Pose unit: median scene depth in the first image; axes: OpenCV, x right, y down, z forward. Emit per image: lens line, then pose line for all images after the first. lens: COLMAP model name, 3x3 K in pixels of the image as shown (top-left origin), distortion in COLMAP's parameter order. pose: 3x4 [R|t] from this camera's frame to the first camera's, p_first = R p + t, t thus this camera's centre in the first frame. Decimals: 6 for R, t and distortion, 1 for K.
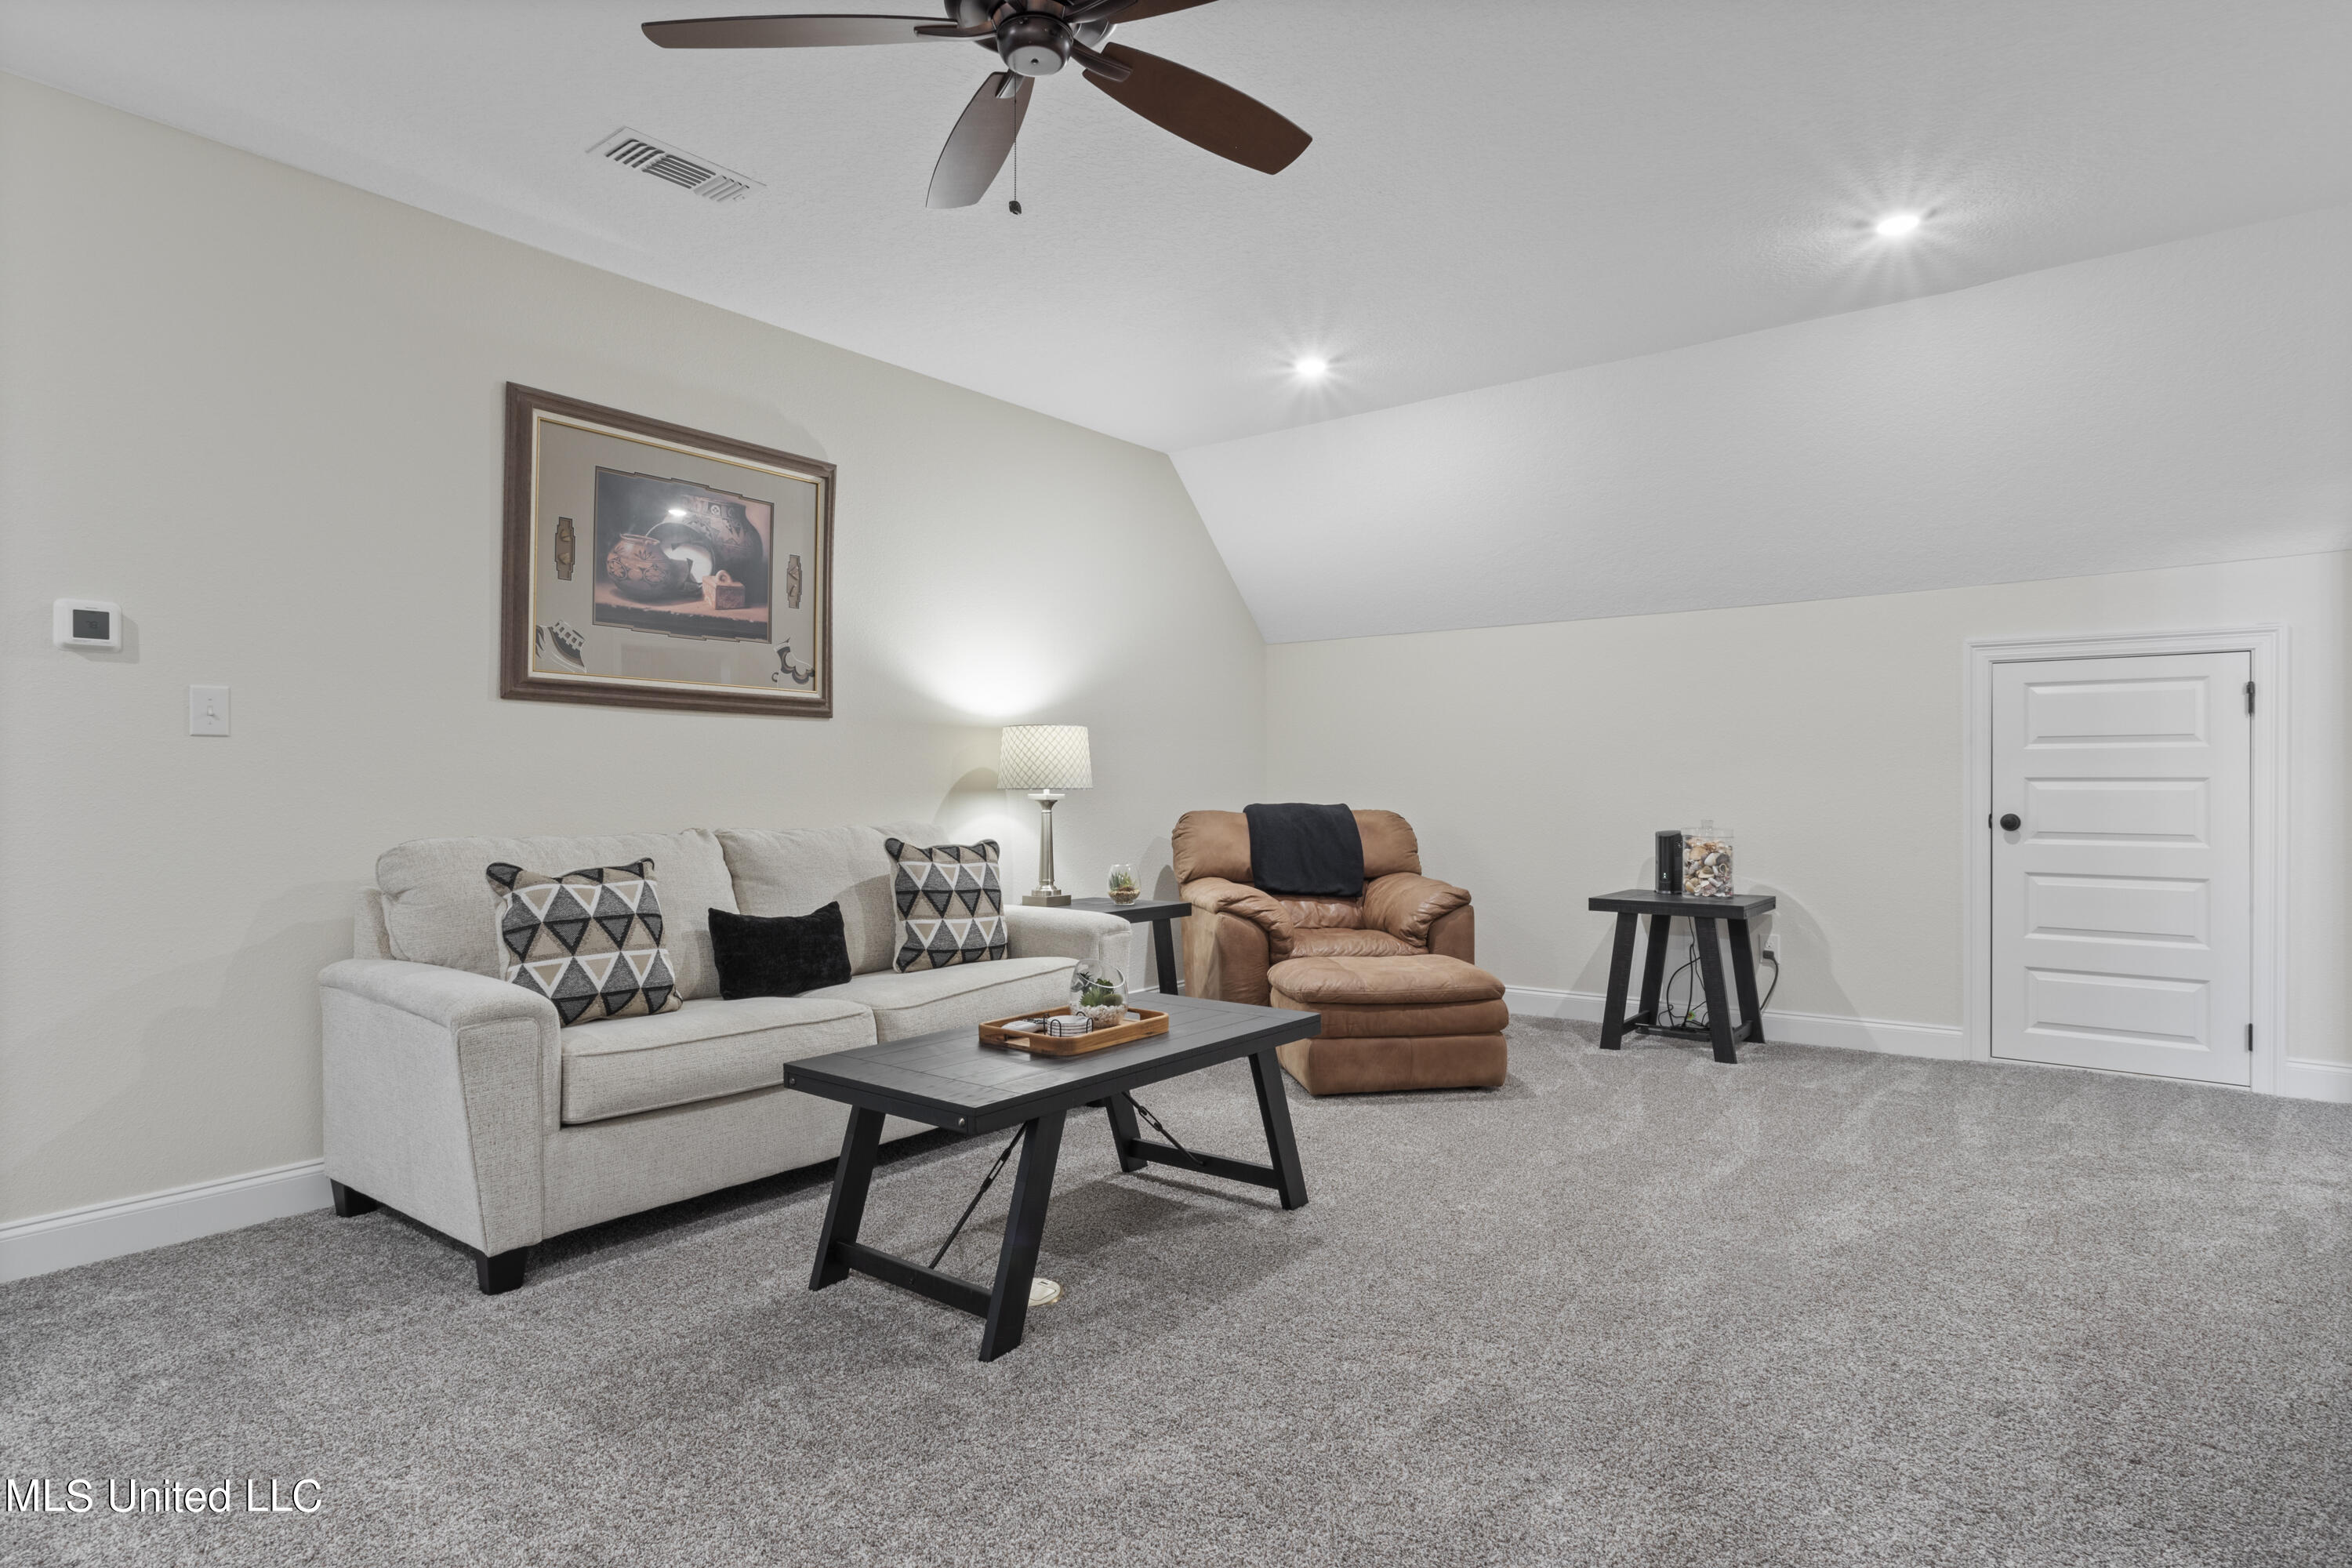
lens RADIAL K [[1273.3, 0, 1160.8], [0, 1273.3, 795.9], [0, 0, 1]] dist [0.000356, 0.000505]
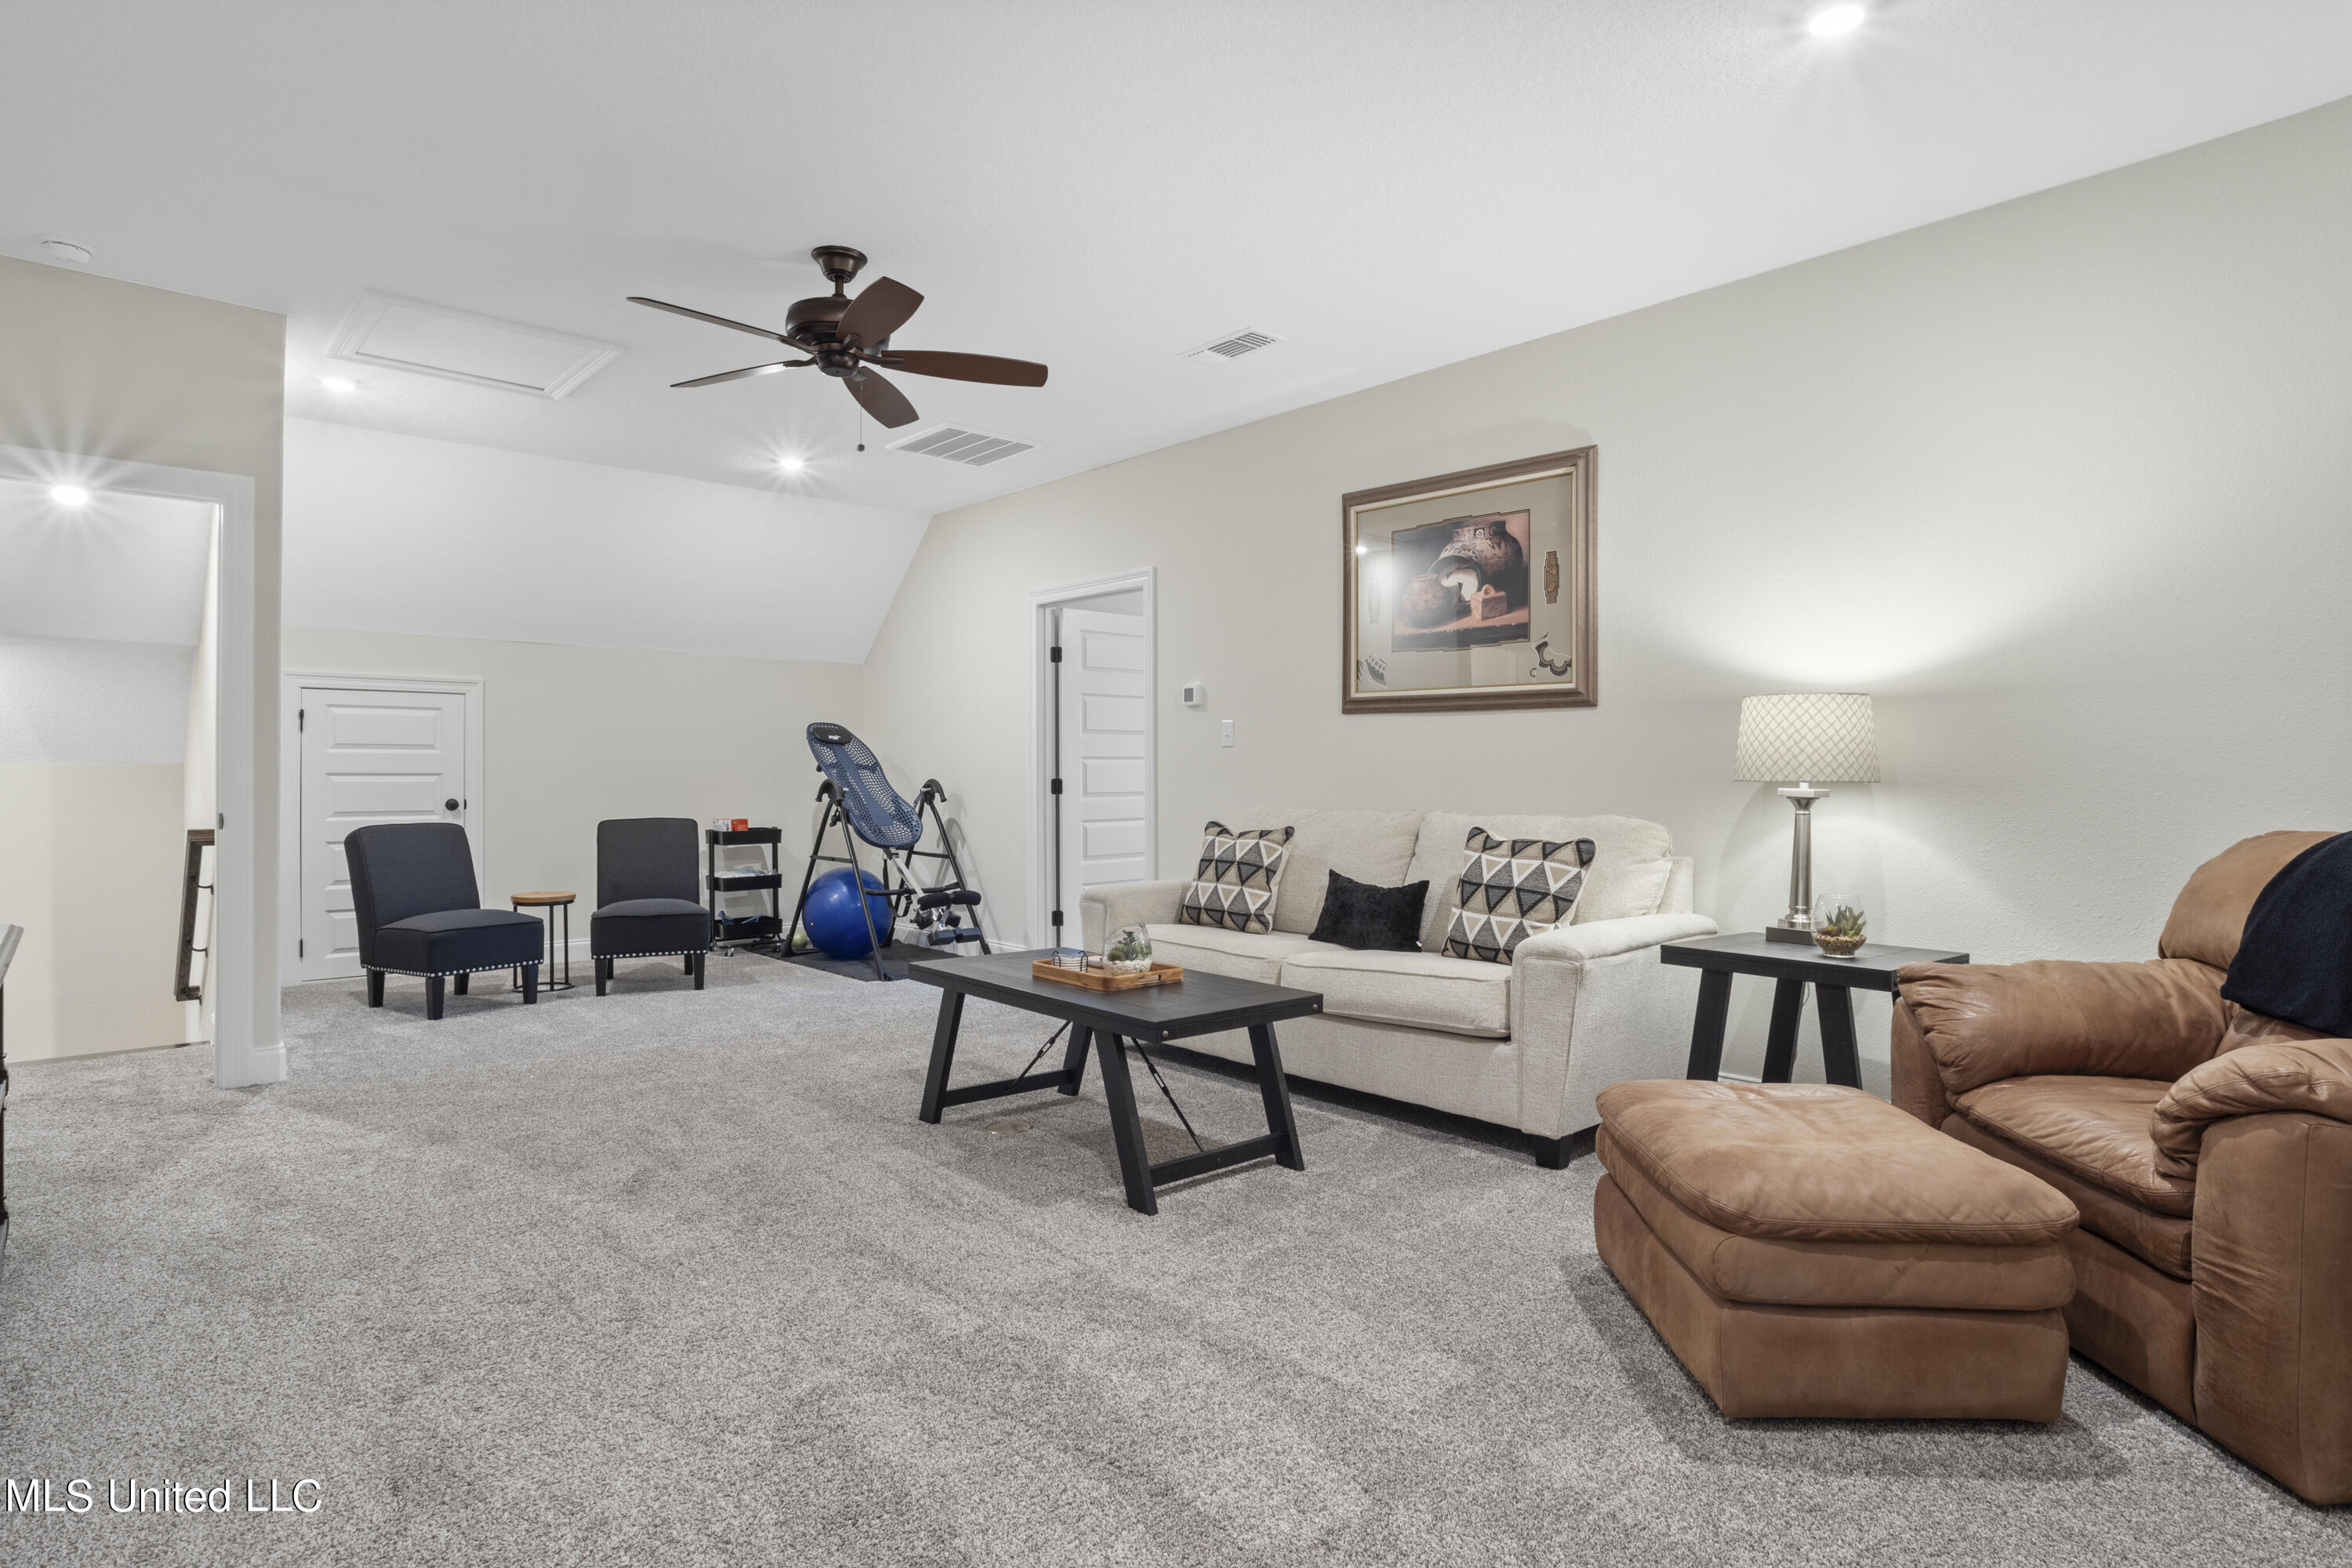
lens RADIAL K [[1273.3, 0, 1174.5], [0, 1273.3, 775.5], [0, 0, 1]] dist [0.000356, 0.000505]
pose [[-0.175644, -0.000740, -0.984453, 0.779617], [-0.015838, 0.999872, 0.002075, -0.005944], [0.984326, 0.015956, -0.175633, 0.889549]]
